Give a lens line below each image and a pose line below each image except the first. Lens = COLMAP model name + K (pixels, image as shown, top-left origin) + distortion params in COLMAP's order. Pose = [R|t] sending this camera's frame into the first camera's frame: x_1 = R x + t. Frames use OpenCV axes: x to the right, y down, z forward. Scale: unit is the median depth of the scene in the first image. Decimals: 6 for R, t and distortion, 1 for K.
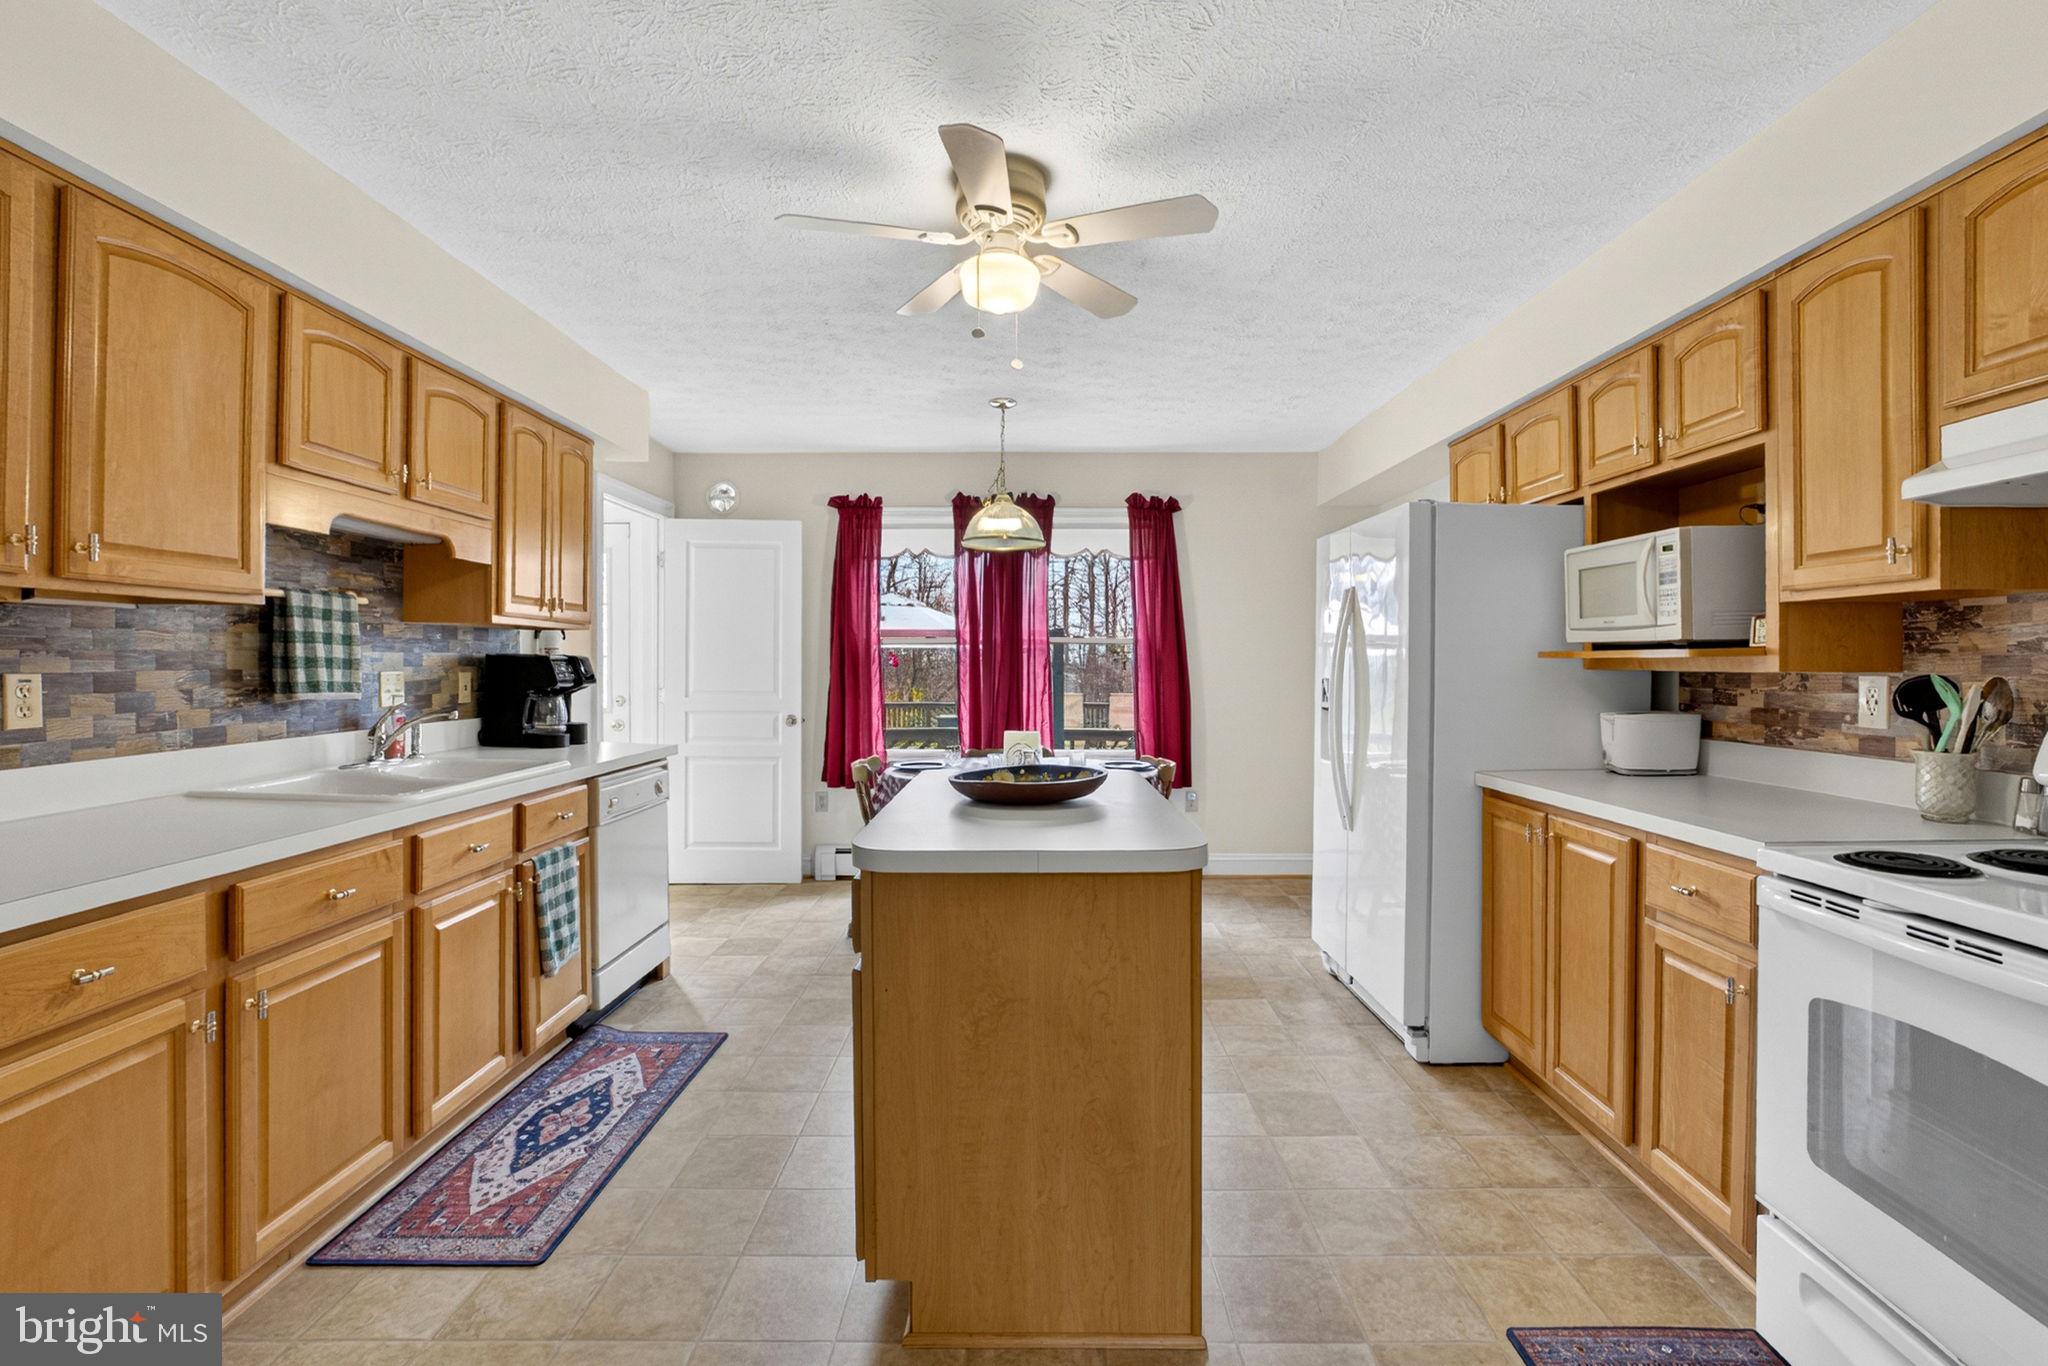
lens RADIAL K [[902.7, 0, 1024.2], [0, 902.7, 662.4], [0, 0, 1]] dist [-0.002130, -0.000140]
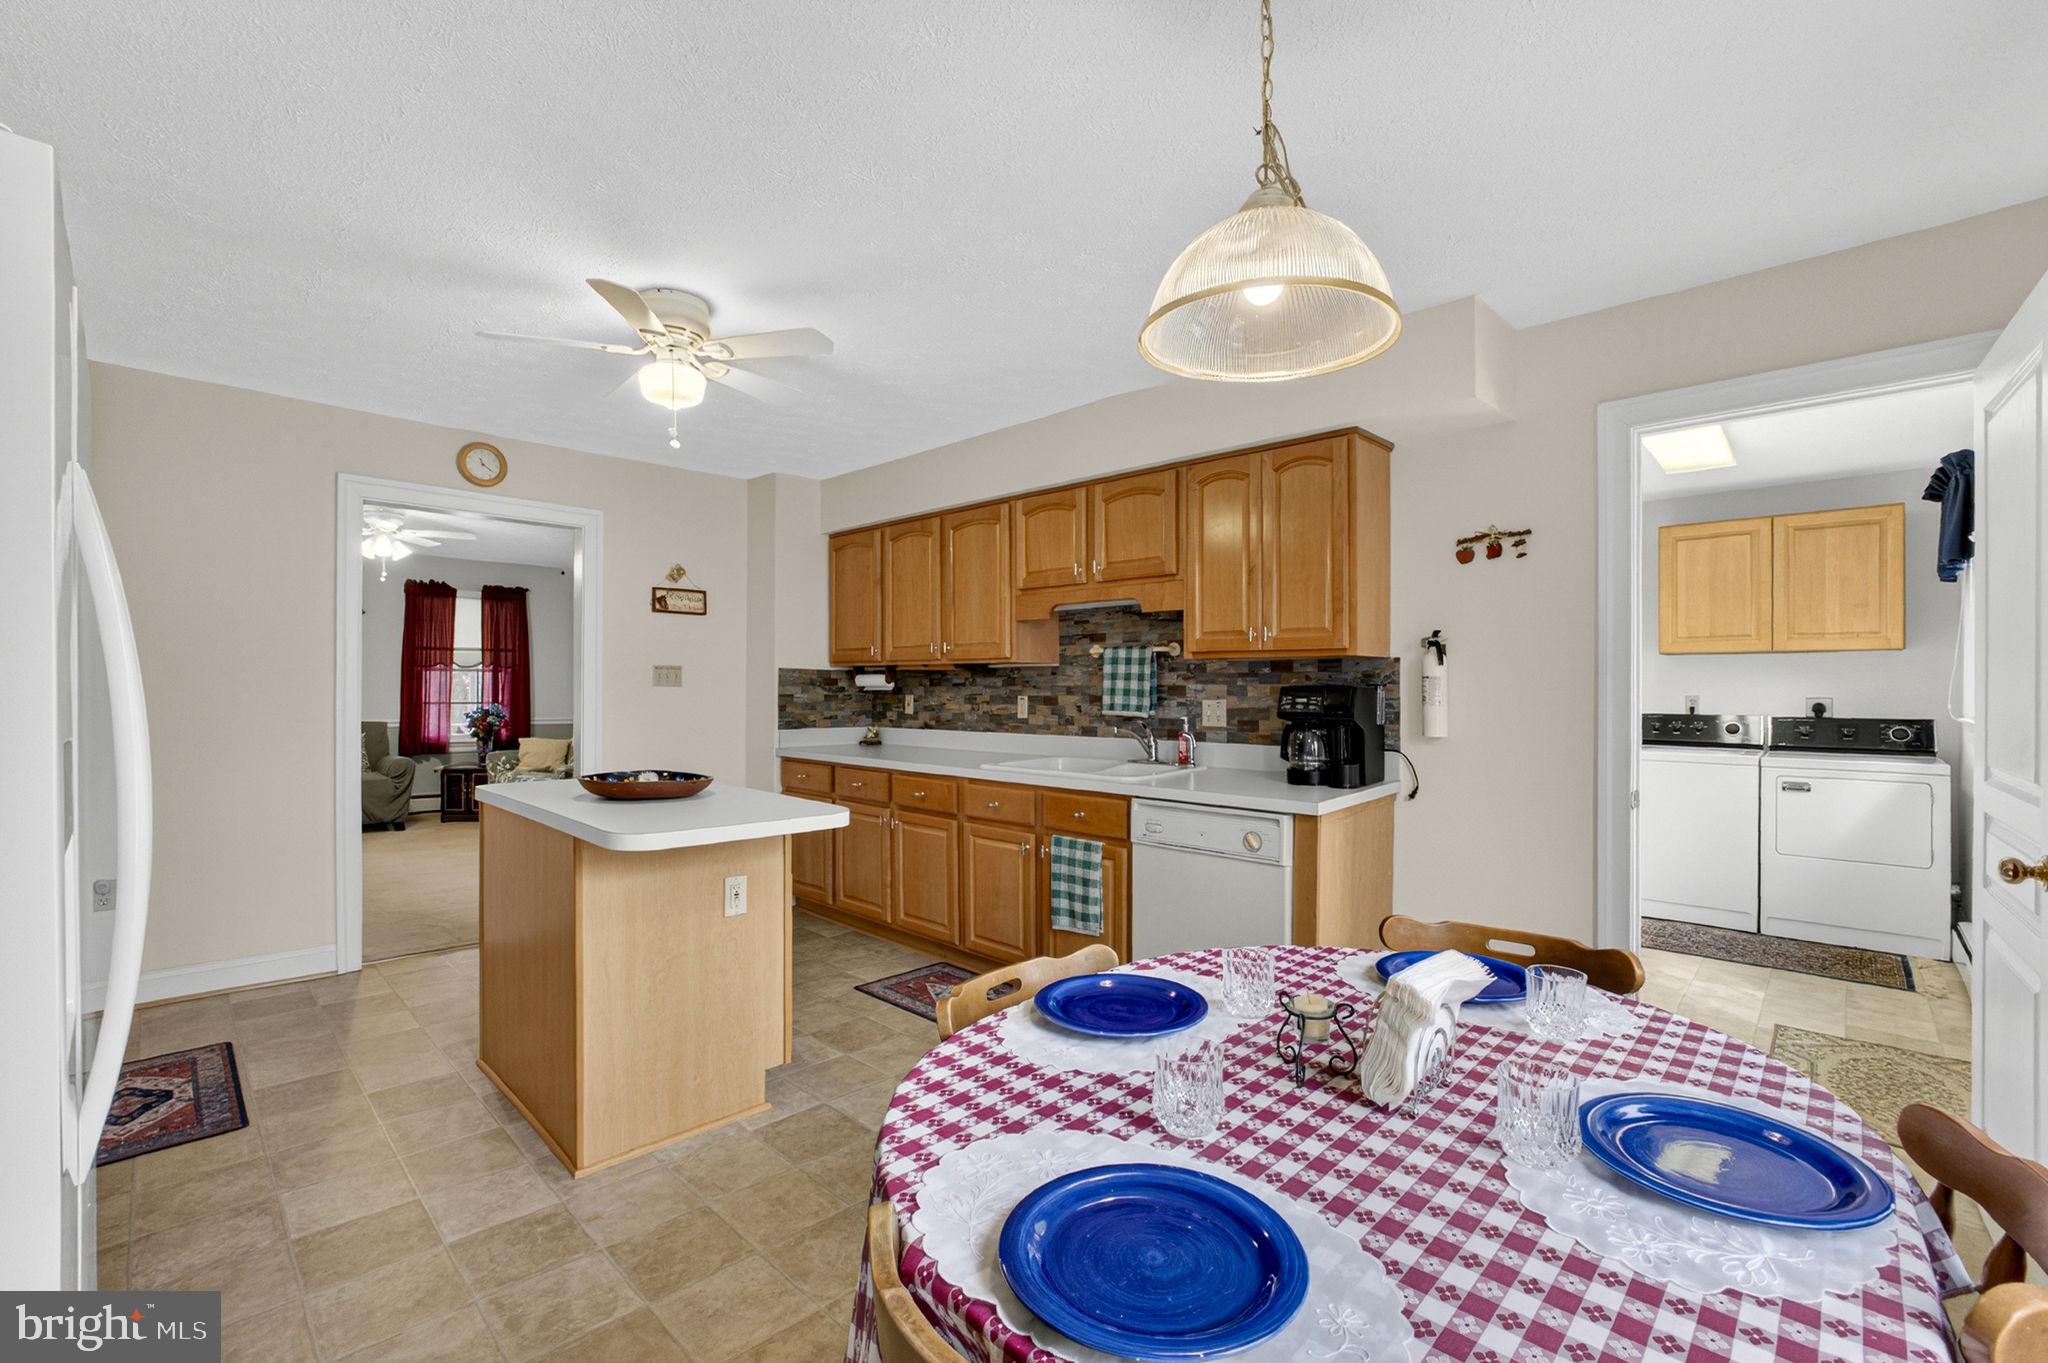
lens RADIAL K [[902.7, 0, 1020.1], [0, 902.7, 687.6], [0, 0, 1]] dist [-0.002130, -0.000140]
pose [[-0.714563, -0.004252, -0.699559, 0.461178], [-0.005332, 0.999986, -0.000631, -0.005701], [0.699551, 0.003279, -0.714575, 2.014354]]
